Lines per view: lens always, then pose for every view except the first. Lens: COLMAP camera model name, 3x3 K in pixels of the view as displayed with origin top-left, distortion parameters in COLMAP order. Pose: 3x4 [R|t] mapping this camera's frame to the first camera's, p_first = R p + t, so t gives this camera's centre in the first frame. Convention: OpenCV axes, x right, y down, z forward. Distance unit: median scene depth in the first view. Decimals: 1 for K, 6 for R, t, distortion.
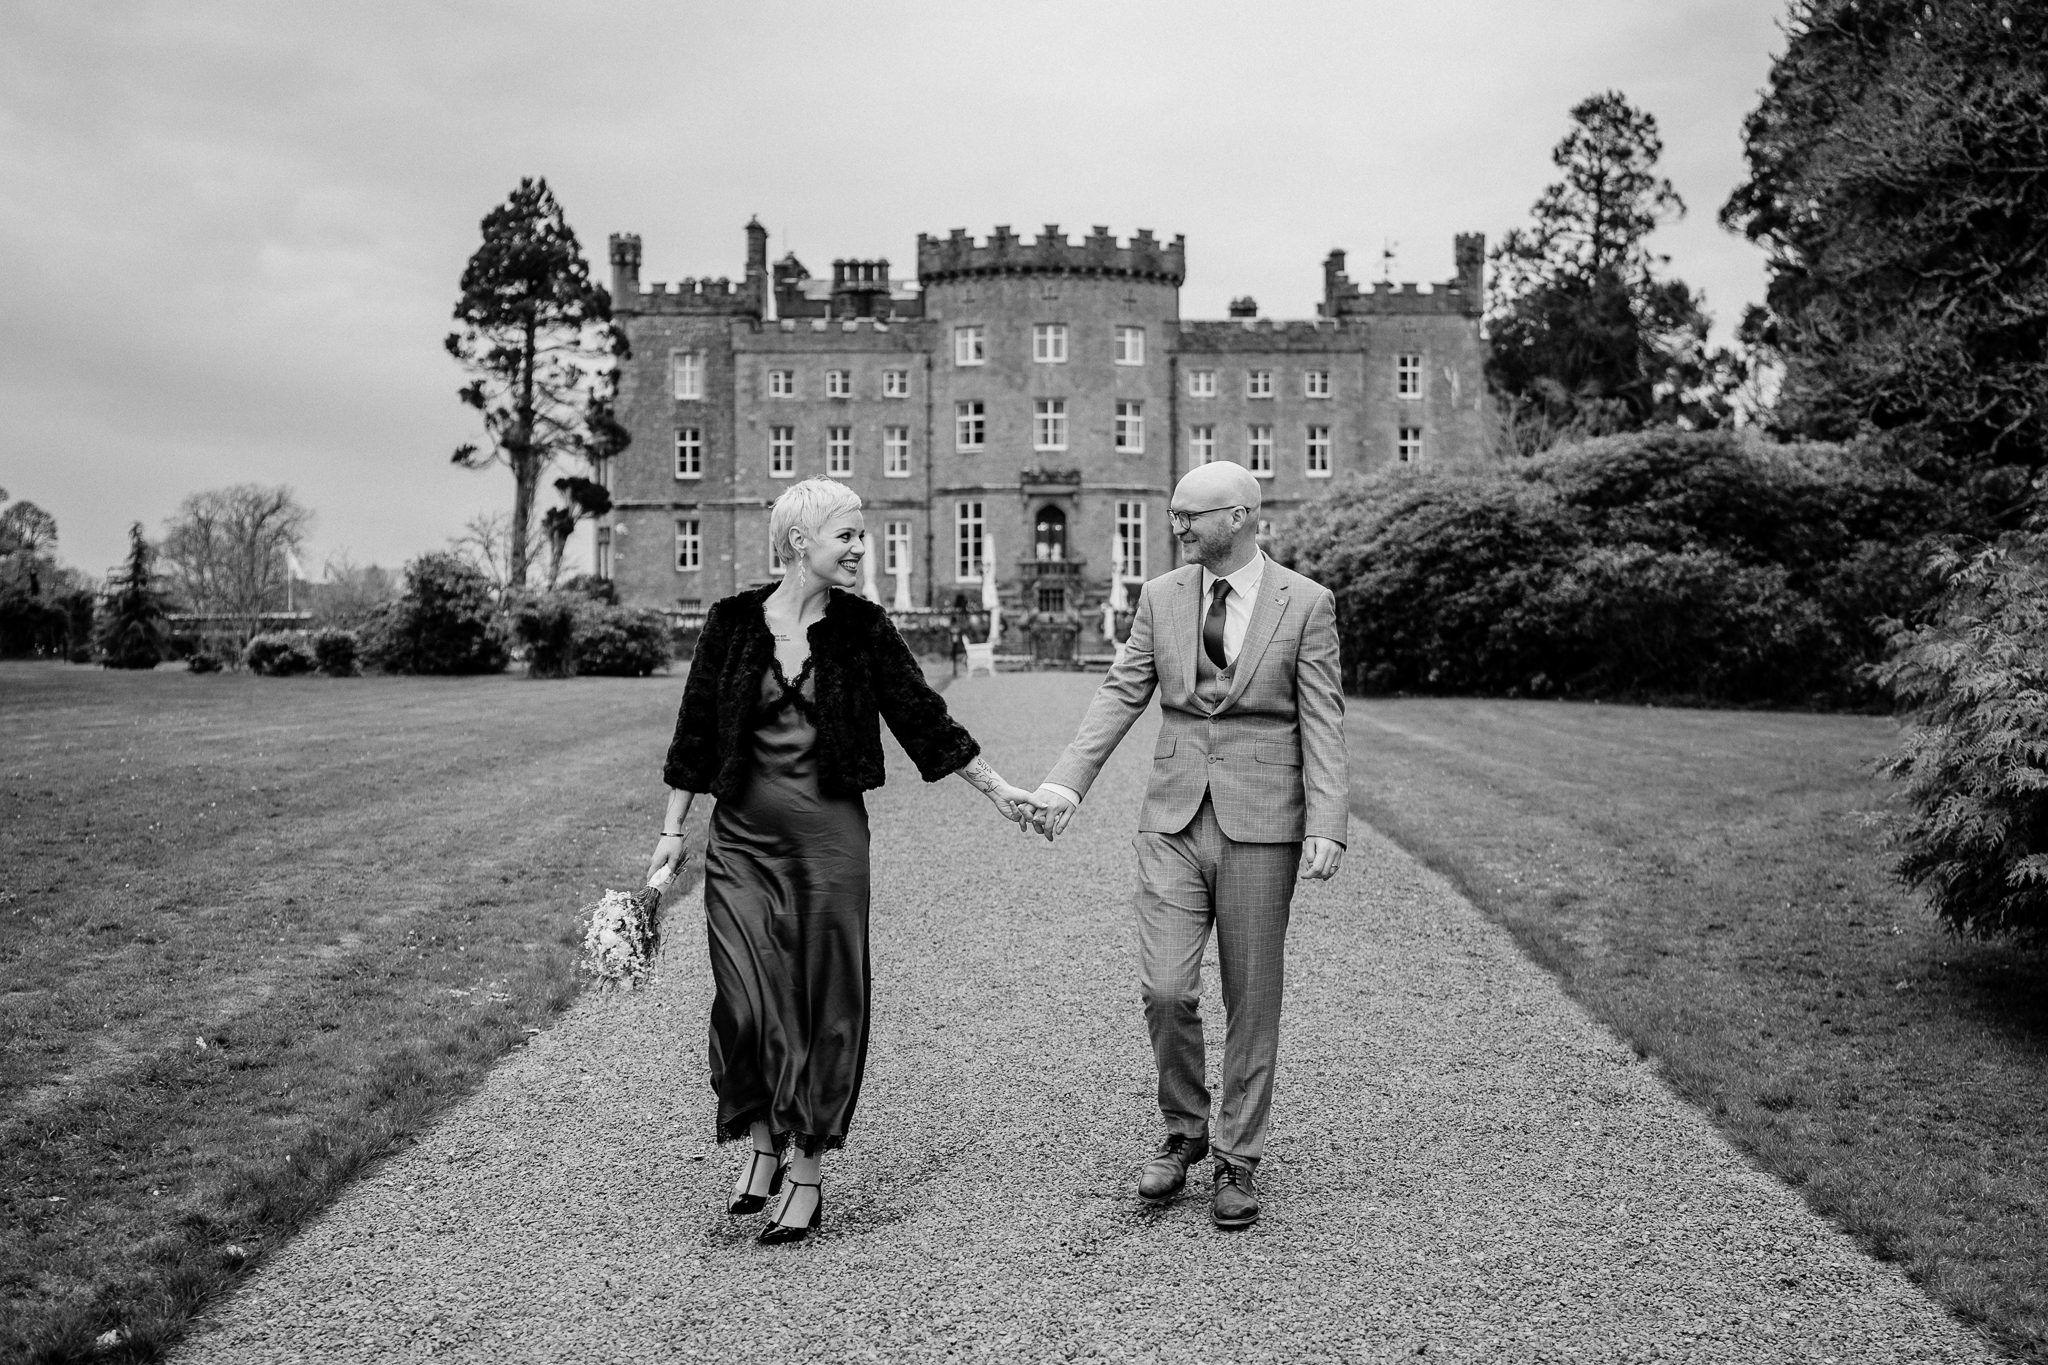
lens RADIAL K [[2192.9, 0, 1108.5], [0, 2192.9, 705.6], [0, 0, 1]] dist [-0.028122, 0.000000]
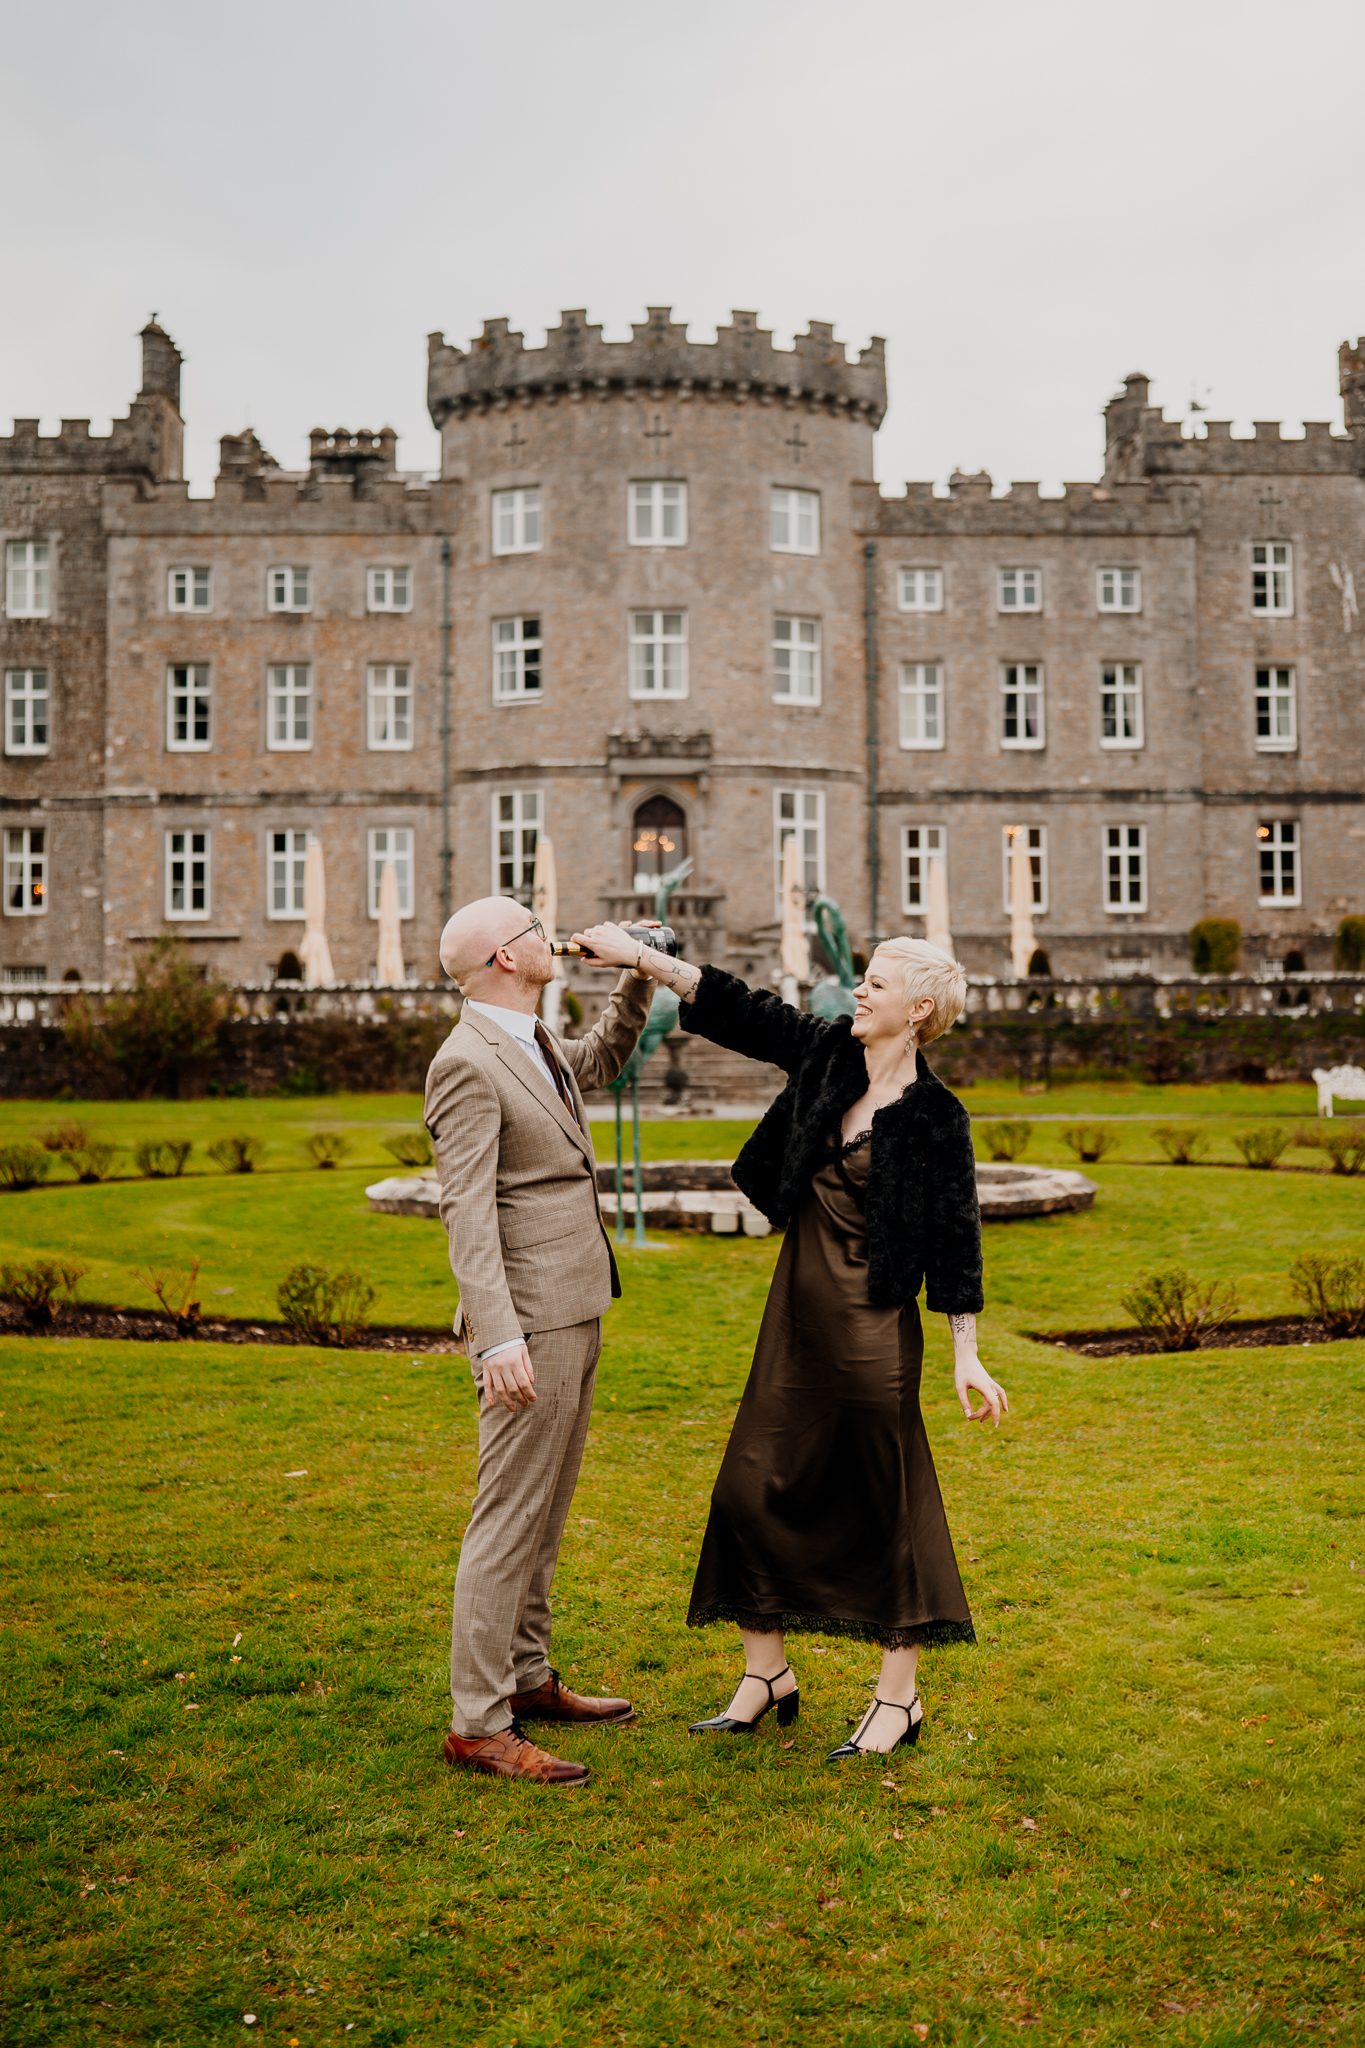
lens RADIAL K [[2192.9, 0, 734.4], [0, 2192.9, 914.4], [0, 0, 1]] dist [-0.028122, 0.000000]
pose [[0.999854, -0.004587, 0.016460, -0.016114], [0.005743, 0.997469, -0.070875, -0.020485], [-0.016093, 0.070959, 0.997349, 0.431655]]
